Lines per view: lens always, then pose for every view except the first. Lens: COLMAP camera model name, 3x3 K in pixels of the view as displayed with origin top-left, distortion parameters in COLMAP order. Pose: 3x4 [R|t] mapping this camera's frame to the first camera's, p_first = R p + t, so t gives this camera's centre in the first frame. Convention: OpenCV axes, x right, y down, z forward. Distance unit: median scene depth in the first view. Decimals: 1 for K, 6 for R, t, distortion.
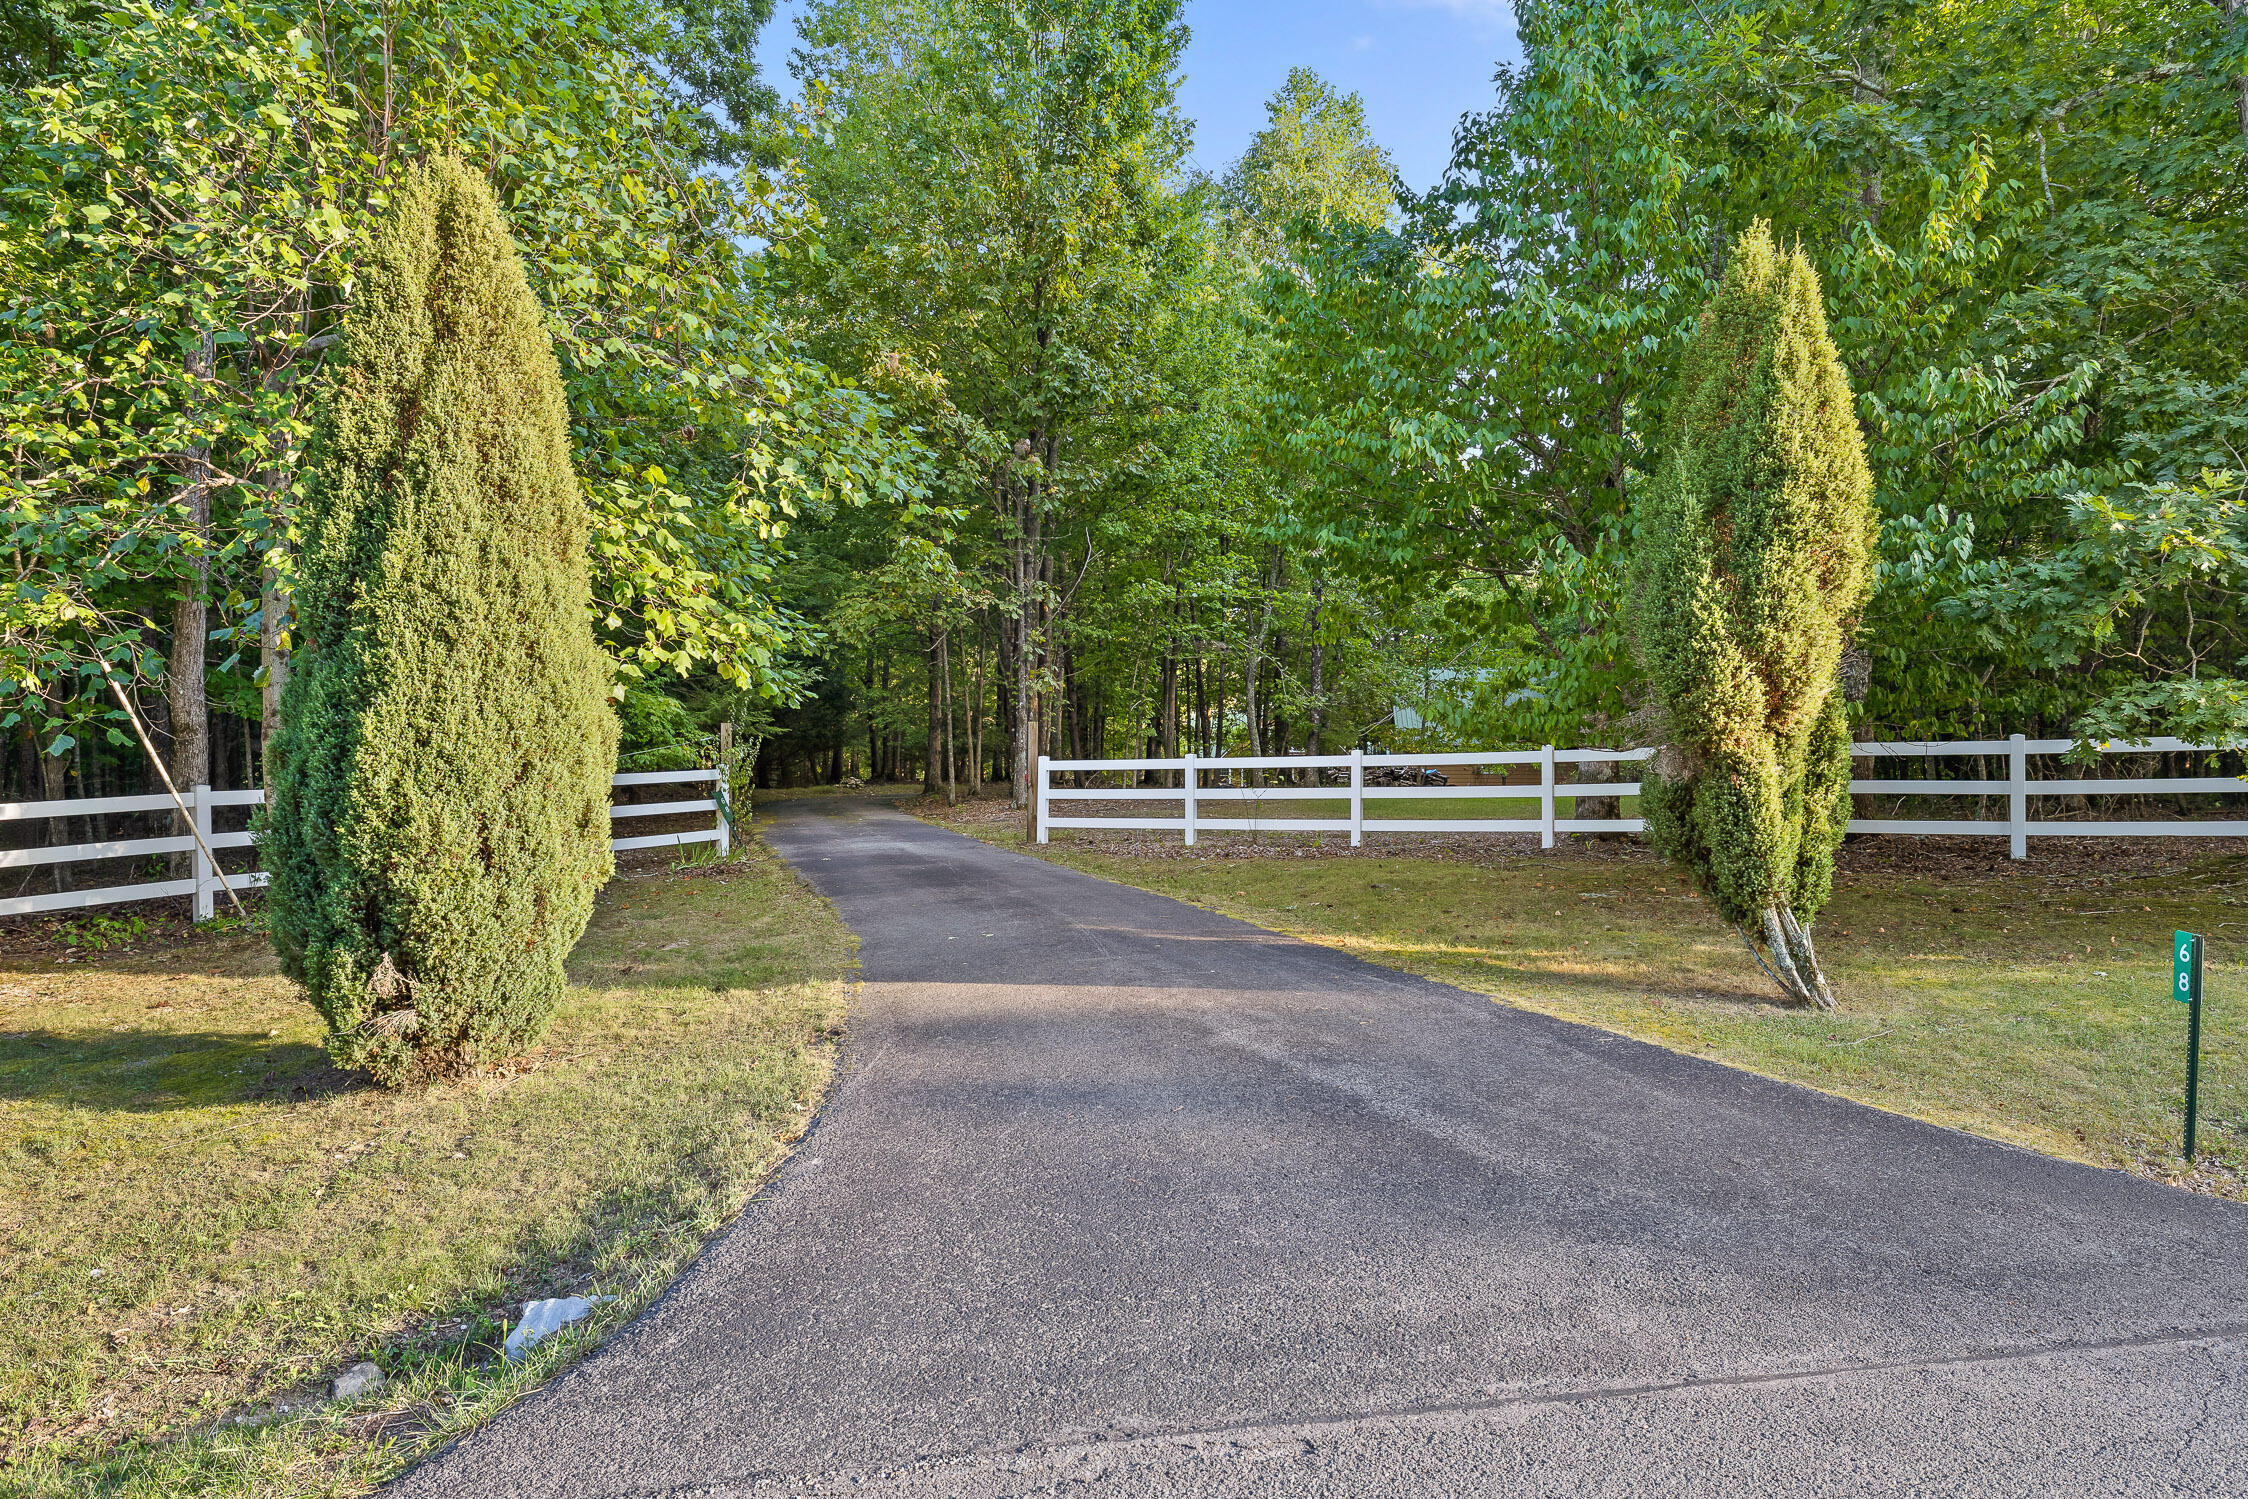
lens RADIAL K [[1353.8, 0, 1126.0], [0, 1353.8, 754.4], [0, 0, 1]] dist [-0.000246, -0.000003]
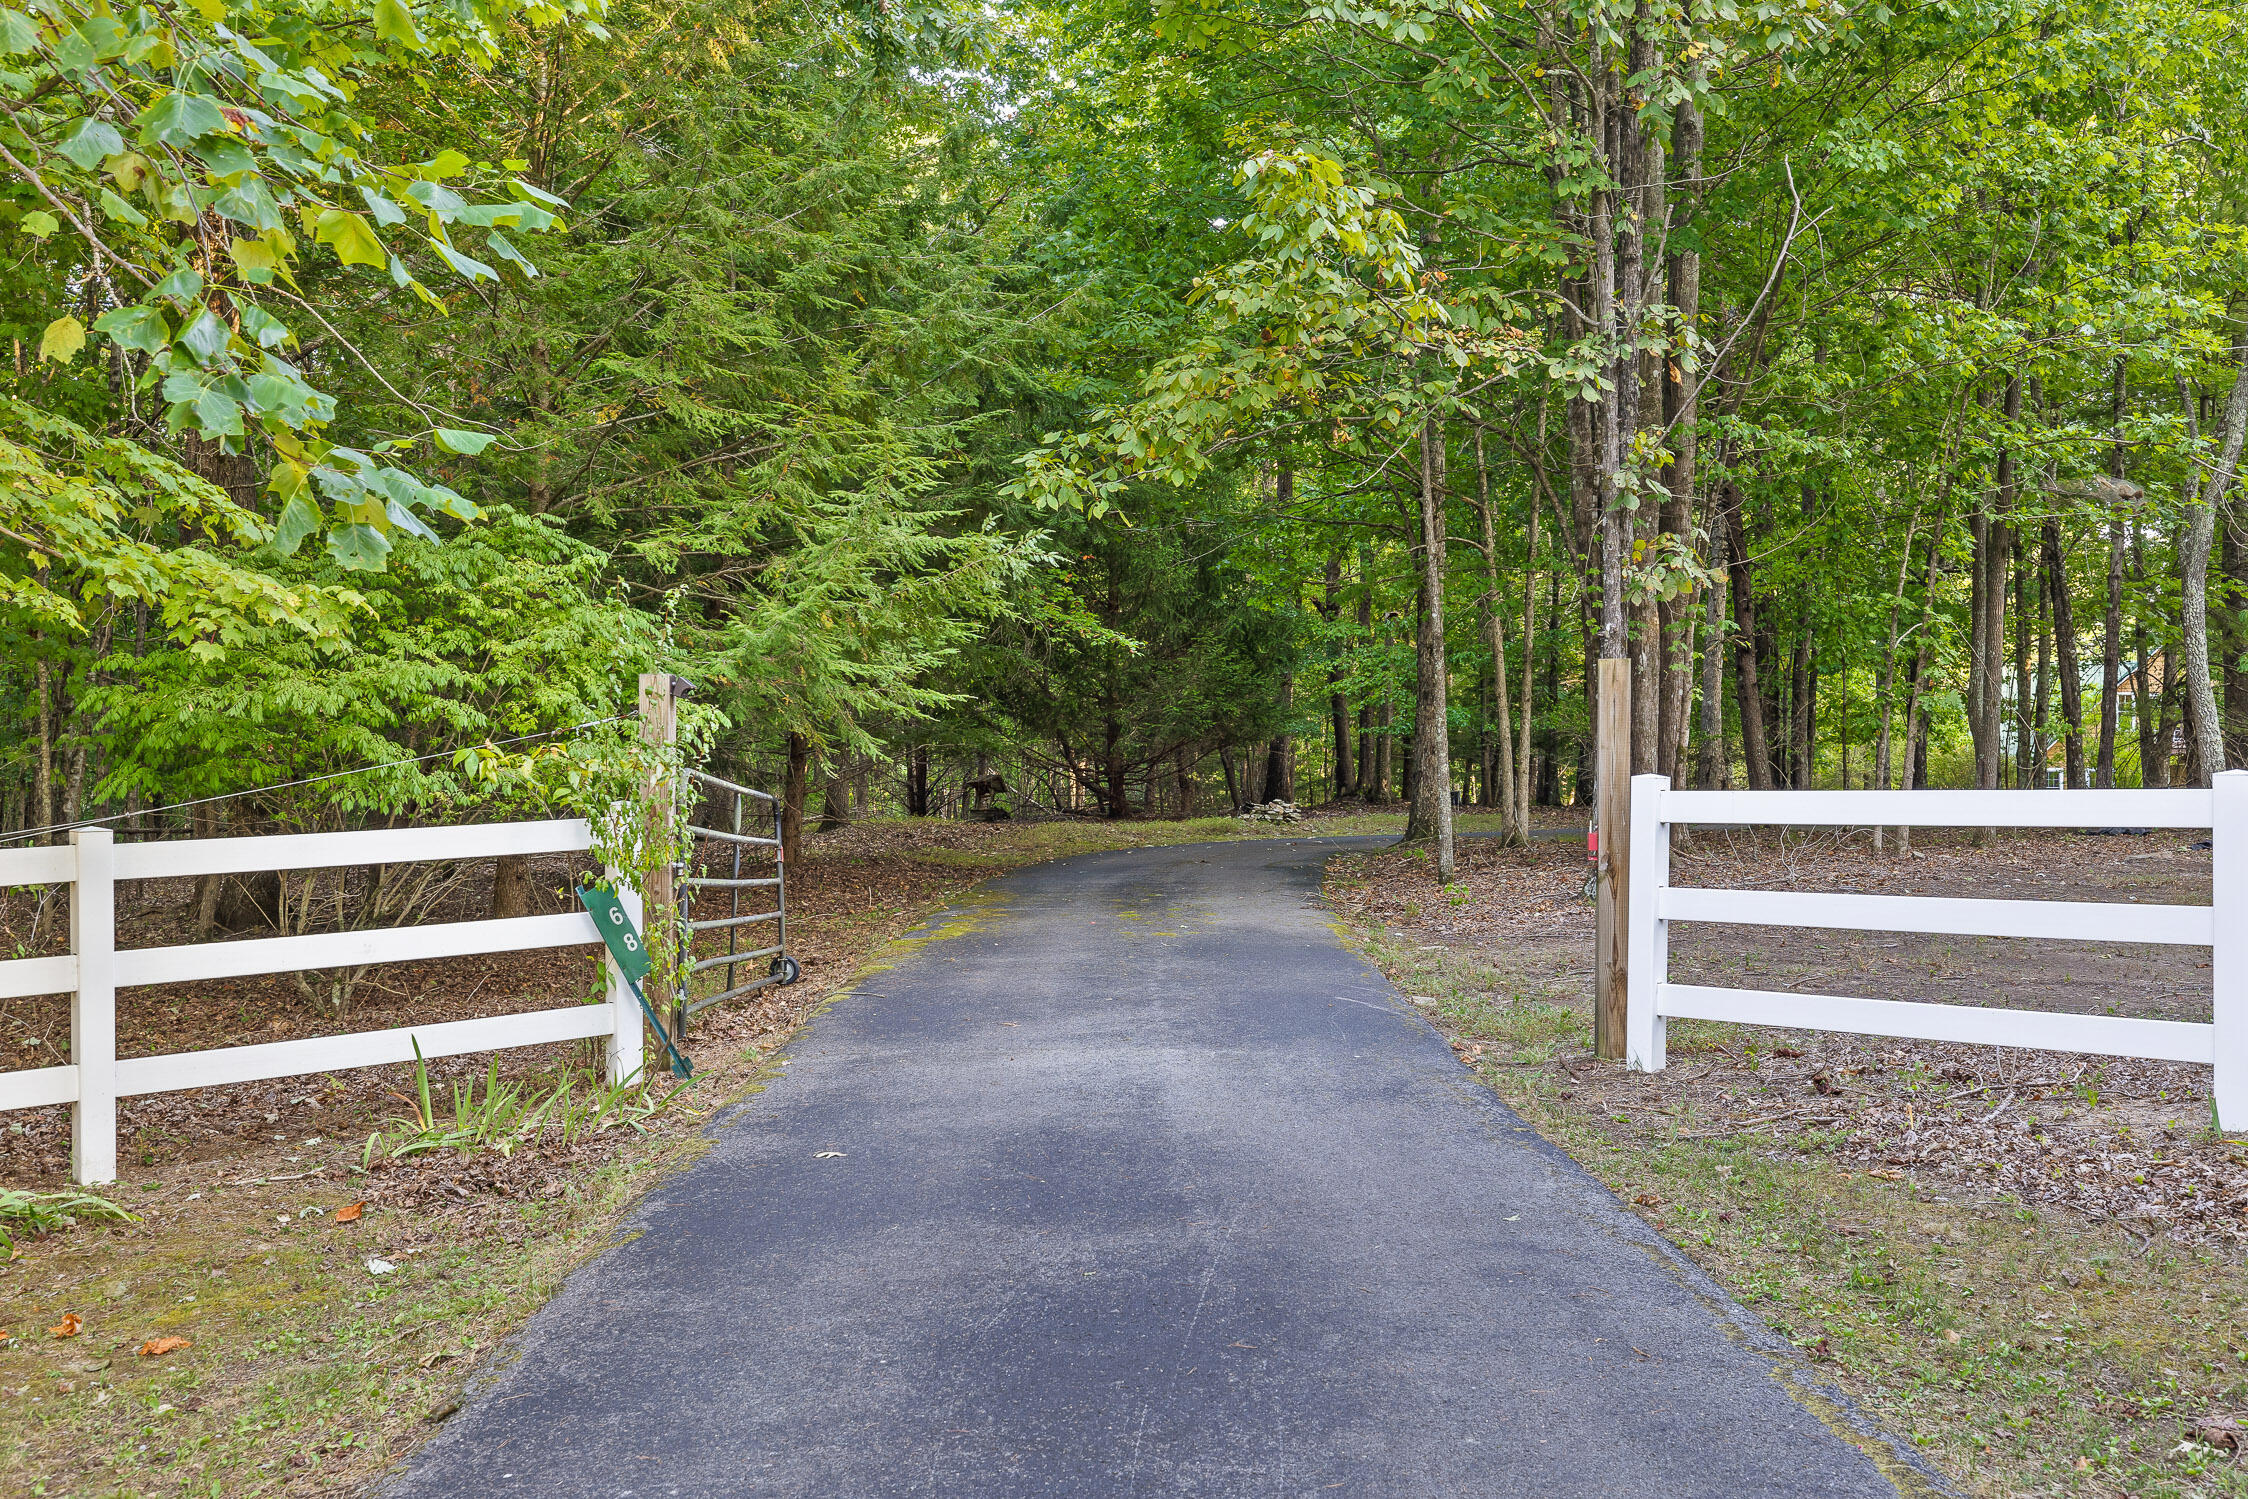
lens RADIAL K [[2224.8, 0, 1120.3], [0, 2224.8, 754.5], [0, 0, 1]] dist [0.004370, 0.000000]
pose [[0.951210, -0.001902, -0.308538, -0.014912], [0.003449, 0.999984, 0.004467, -0.004122], [0.308525, -0.005313, 0.951201, 0.363047]]
